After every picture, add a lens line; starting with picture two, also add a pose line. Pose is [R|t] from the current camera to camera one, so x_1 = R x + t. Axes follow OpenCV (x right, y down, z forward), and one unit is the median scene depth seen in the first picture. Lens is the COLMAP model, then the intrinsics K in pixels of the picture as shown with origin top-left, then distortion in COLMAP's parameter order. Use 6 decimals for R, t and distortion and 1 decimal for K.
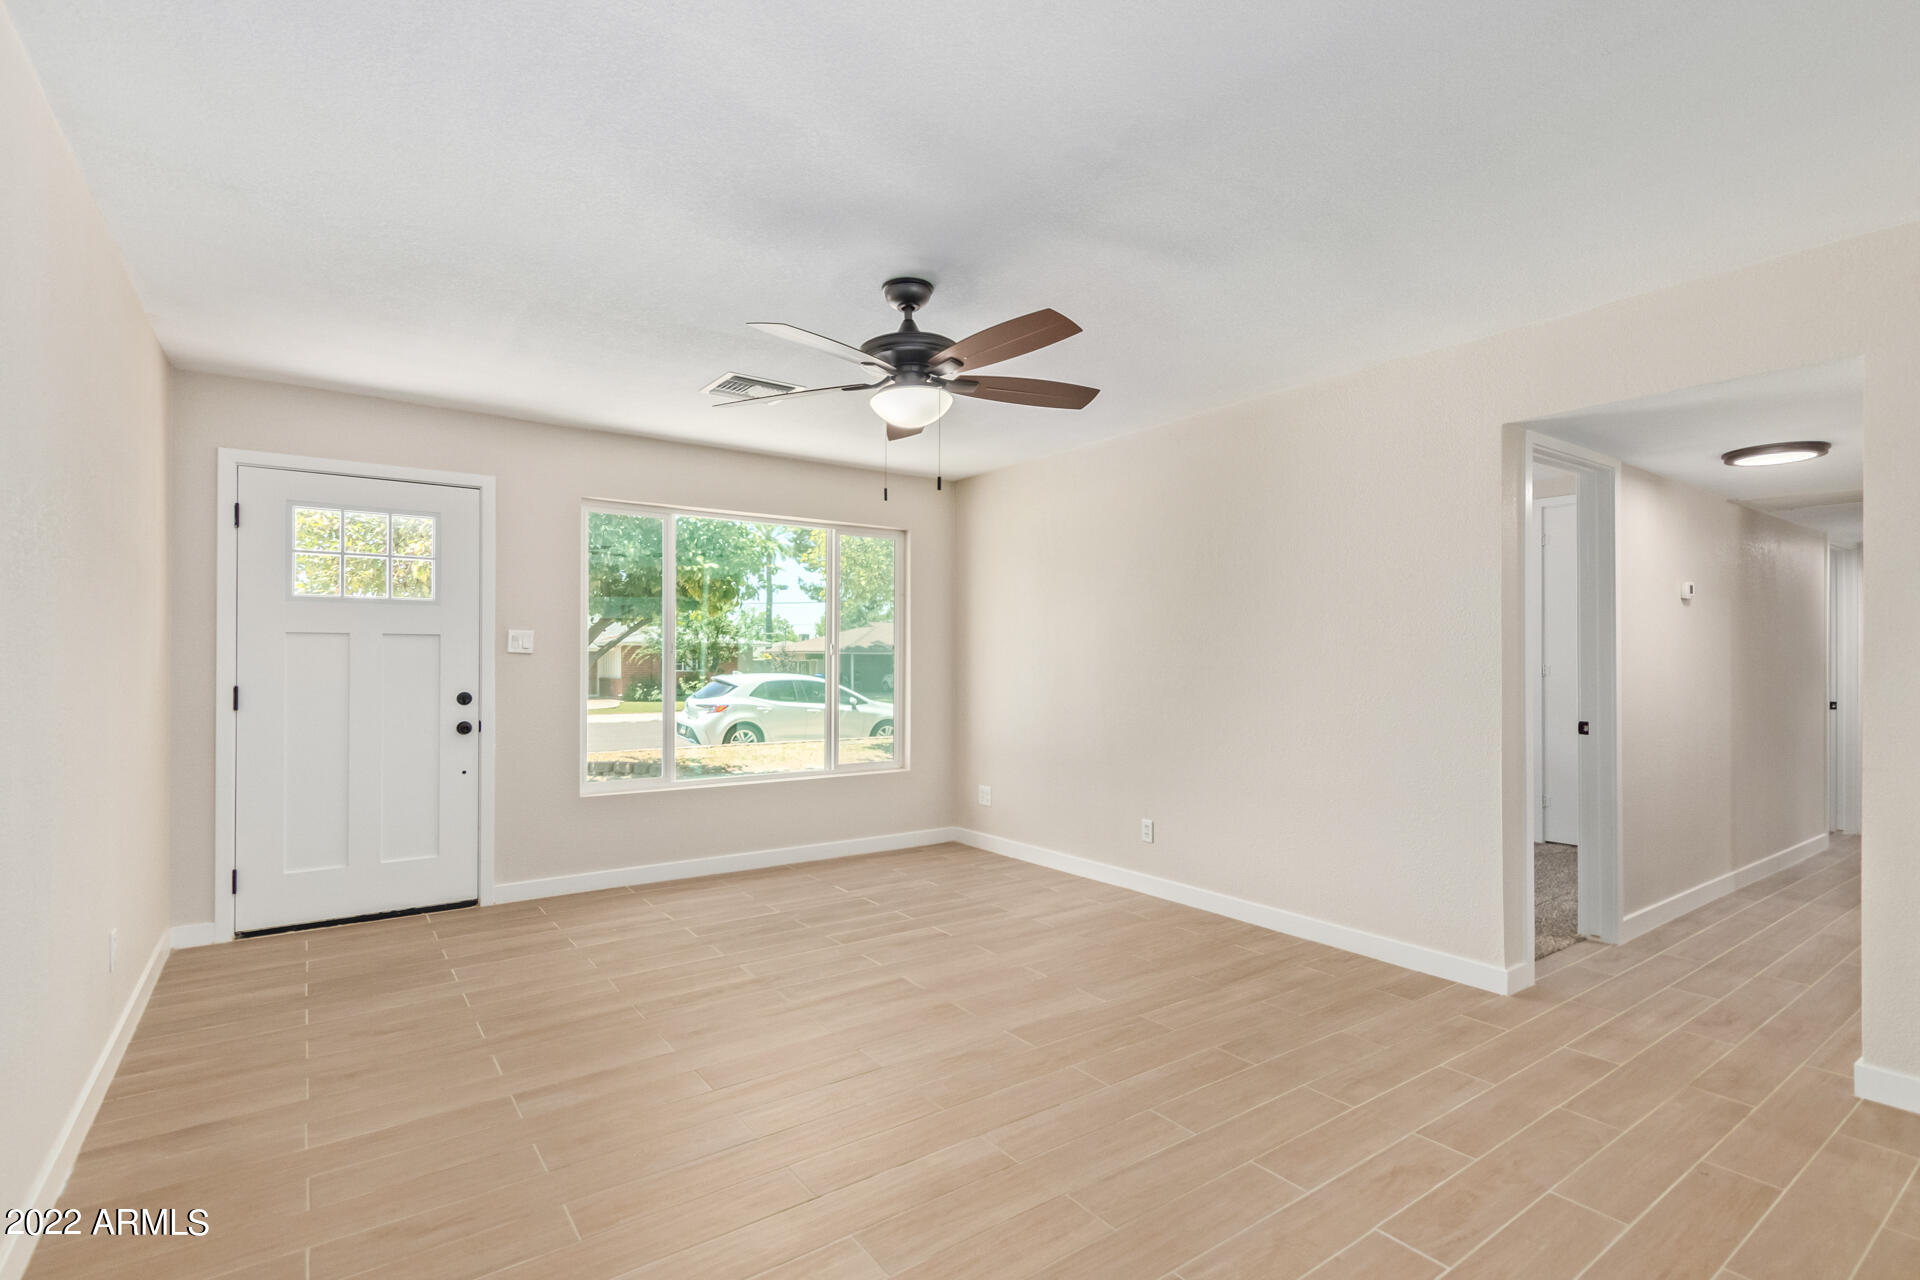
lens RADIAL K [[891.7, 0, 968.8], [0, 891.7, 651.8], [0, 0, 1]] dist [0.004317, -0.002284]
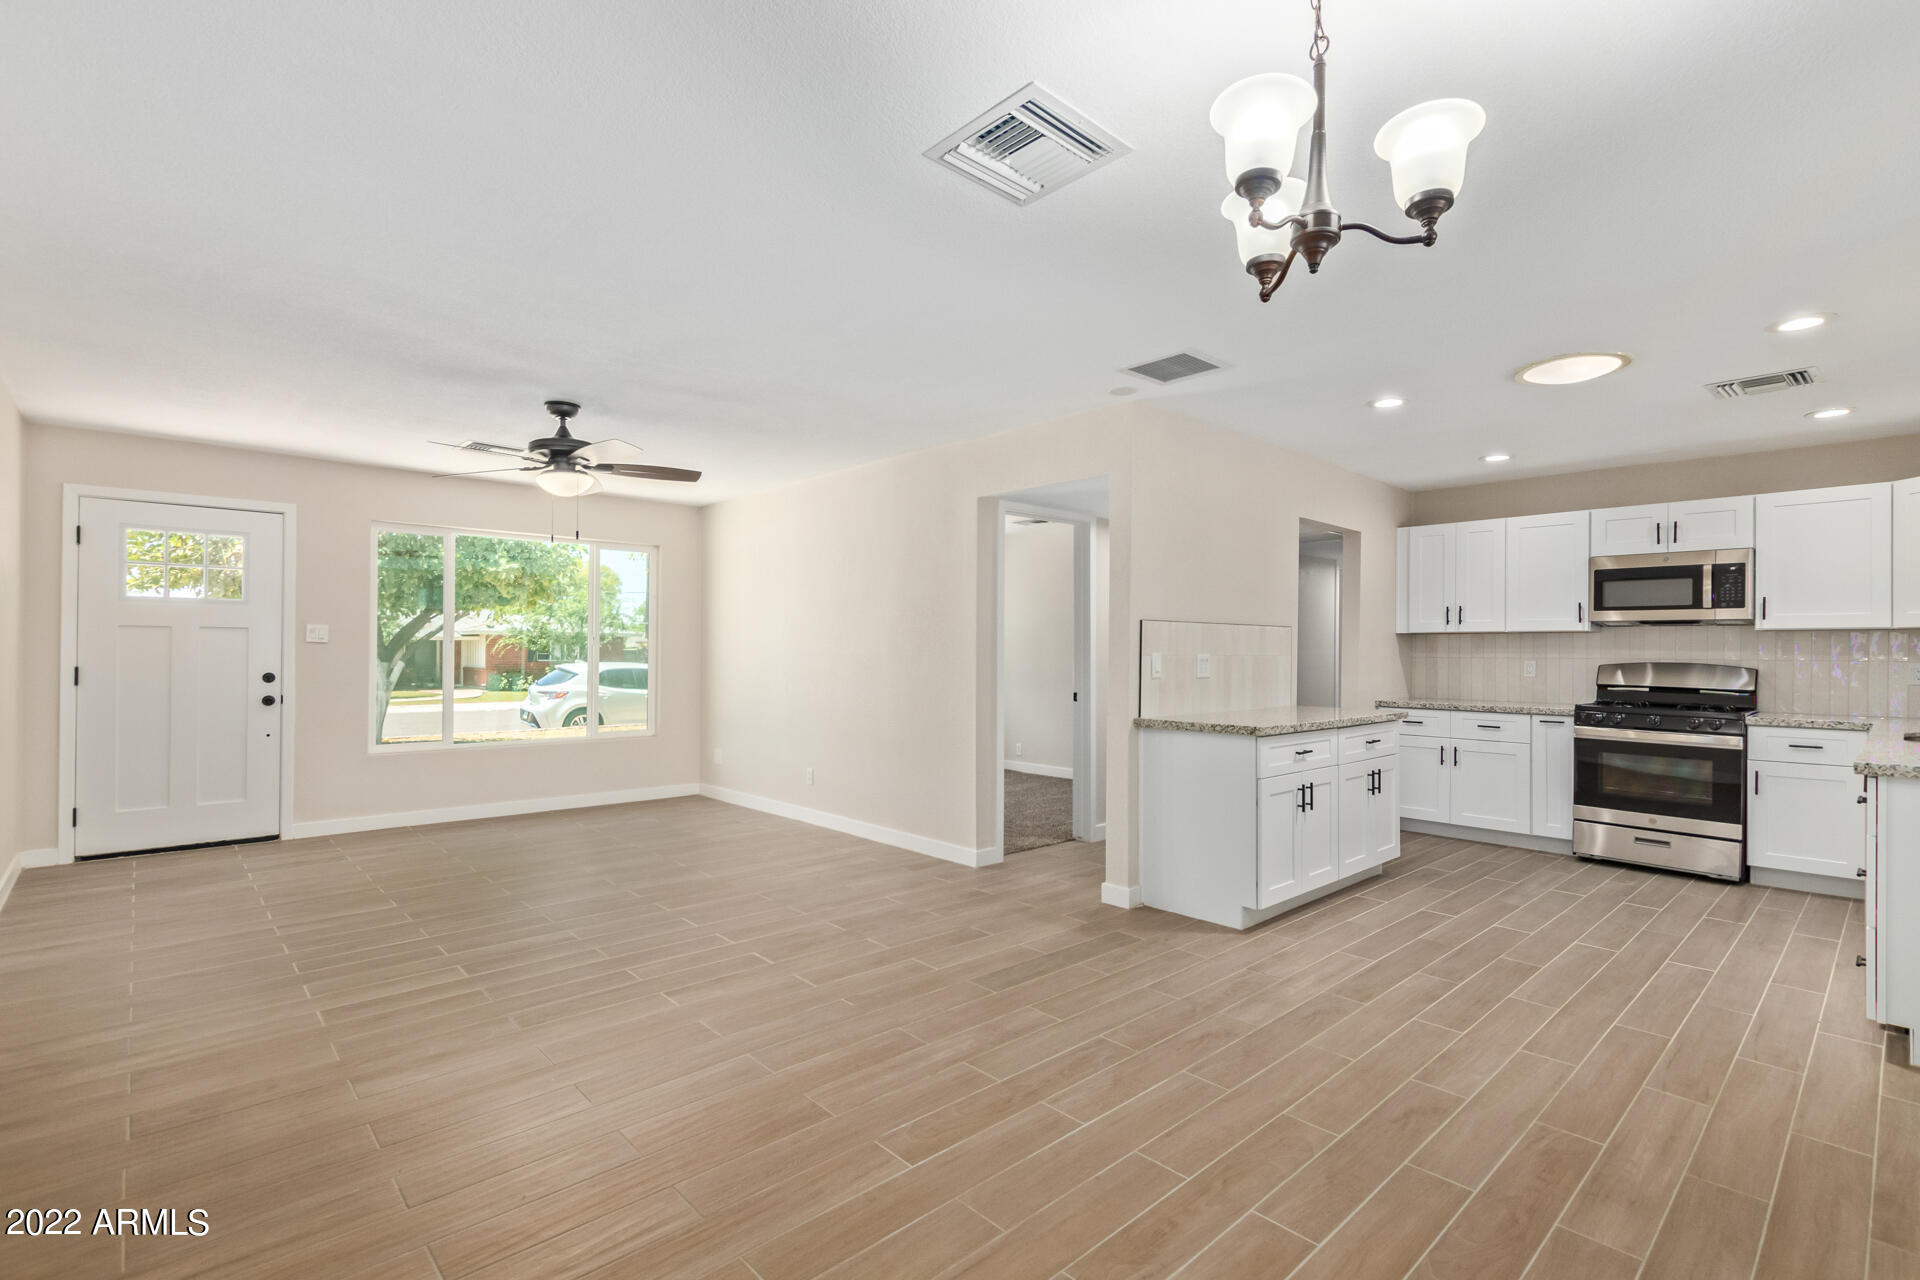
lens RADIAL K [[891.7, 0, 949.0], [0, 891.7, 638.8], [0, 0, 1]] dist [0.004317, -0.002284]
pose [[0.995117, 0.005263, 0.098565, 0.278663], [-0.004831, 0.999978, -0.004616, -0.002350], [-0.098587, 0.004117, 0.995120, -0.371473]]
